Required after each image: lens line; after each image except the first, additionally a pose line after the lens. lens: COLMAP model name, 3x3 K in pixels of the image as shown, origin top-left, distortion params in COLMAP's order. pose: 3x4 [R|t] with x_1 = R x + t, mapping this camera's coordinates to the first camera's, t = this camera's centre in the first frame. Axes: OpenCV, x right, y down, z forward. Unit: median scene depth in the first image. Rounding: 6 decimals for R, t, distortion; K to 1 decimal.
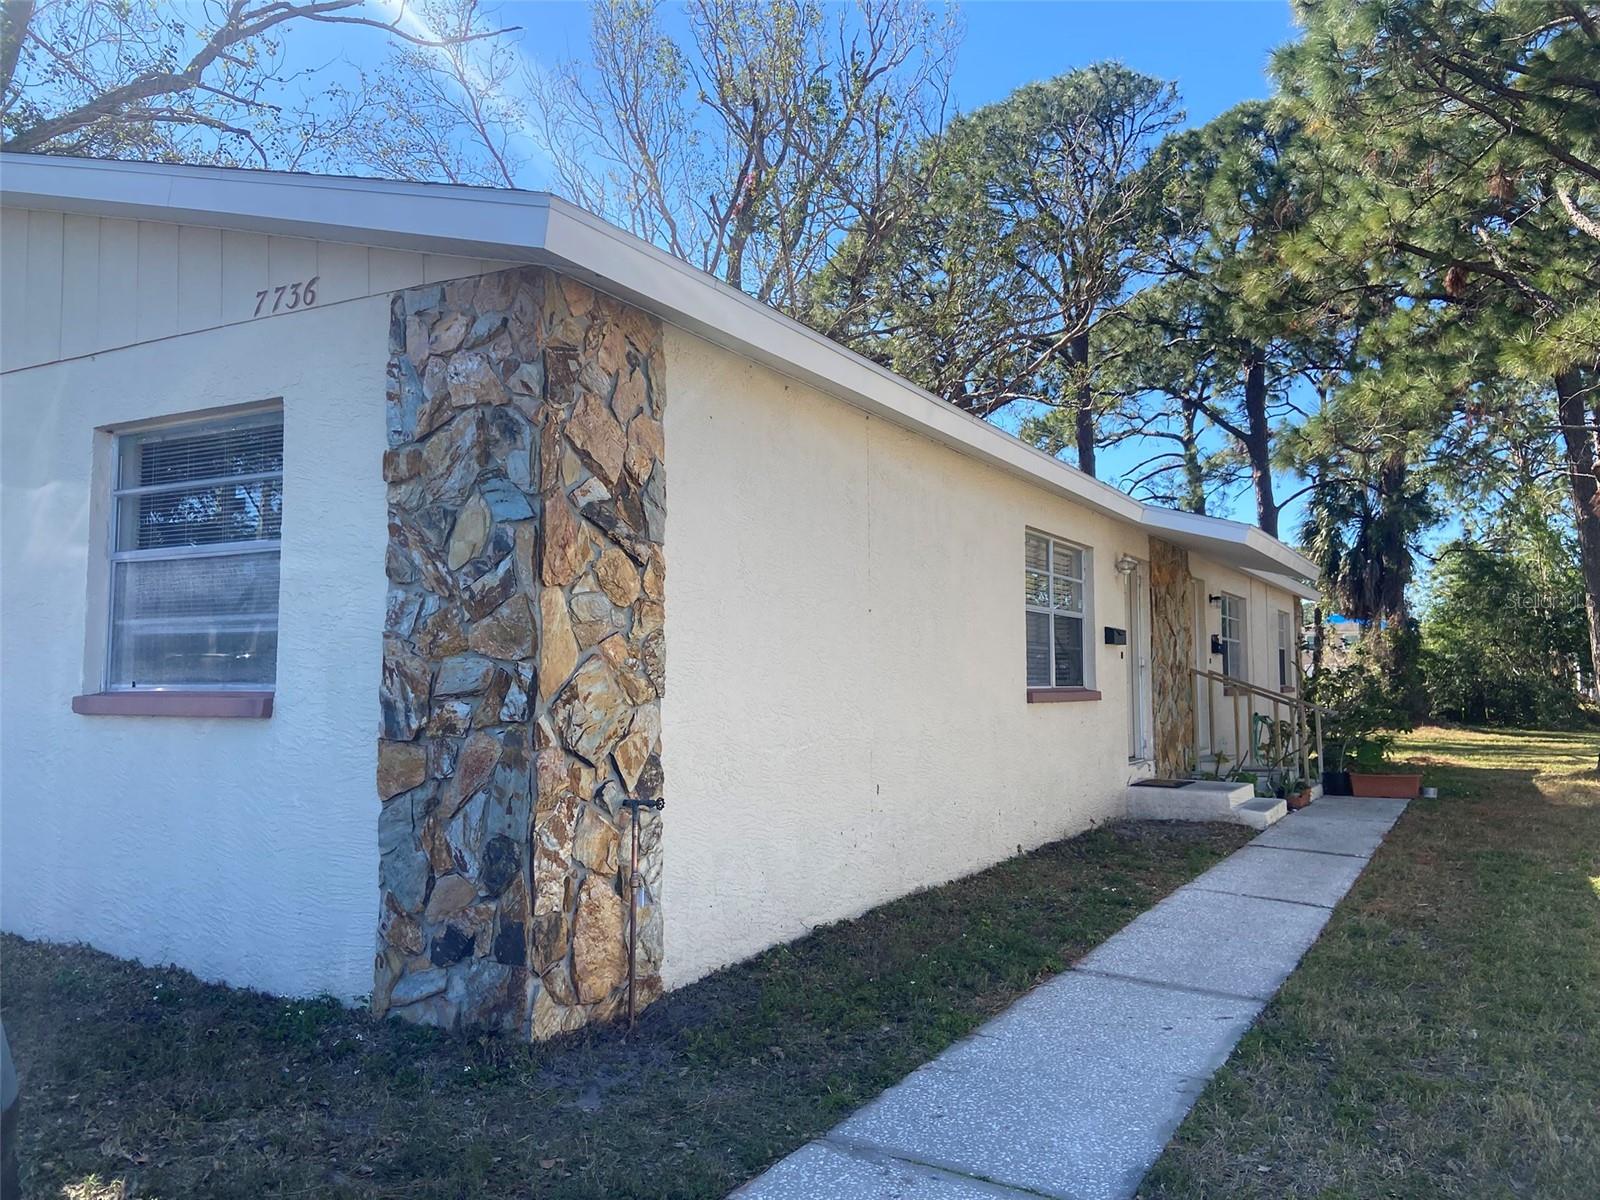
lens RADIAL K [[1193.5, 0, 780.2], [0, 1193.5, 597.7], [0, 0, 1]] dist [0.145822, -0.189441]
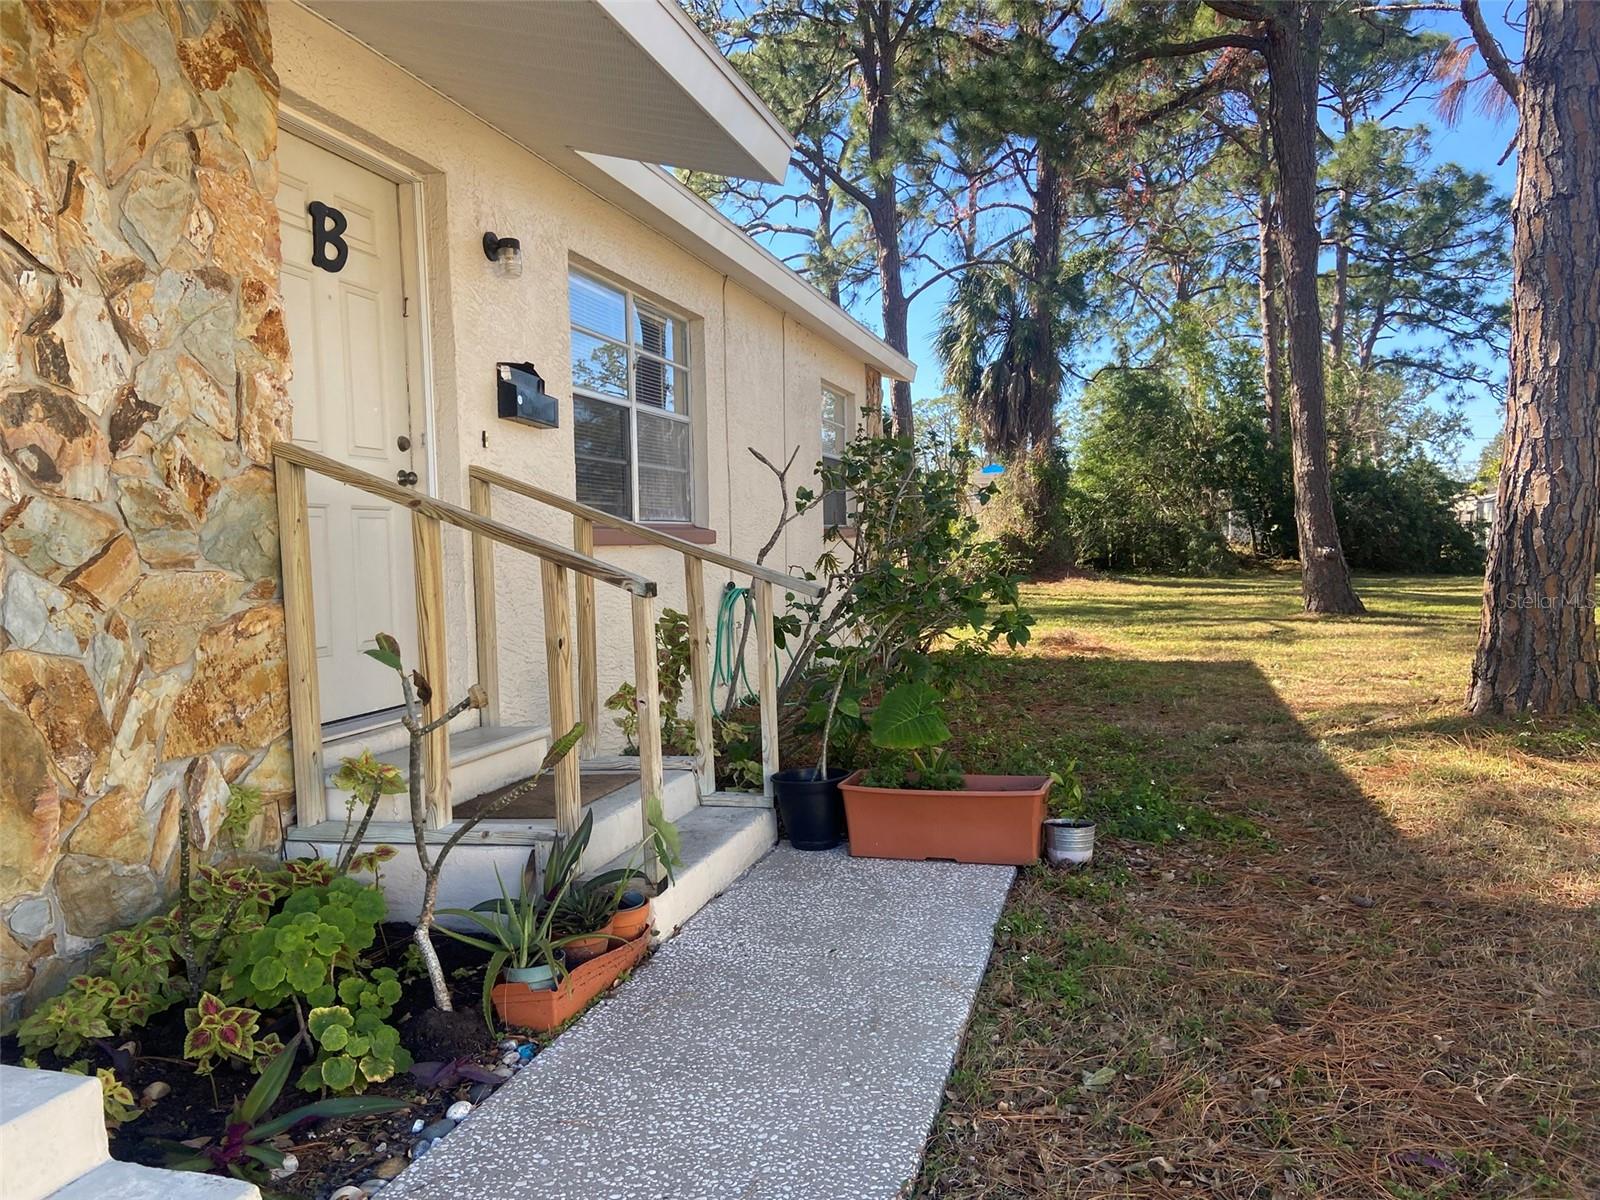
lens RADIAL K [[1193.5, 0, 780.2], [0, 1193.5, 597.7], [0, 0, 1]] dist [0.145822, -0.189441]
pose [[0.969847, -0.032334, 0.241558, 0.136352], [0.003999, 0.993138, 0.116883, 0.022028], [-0.243680, -0.112392, 0.963321, 0.257495]]
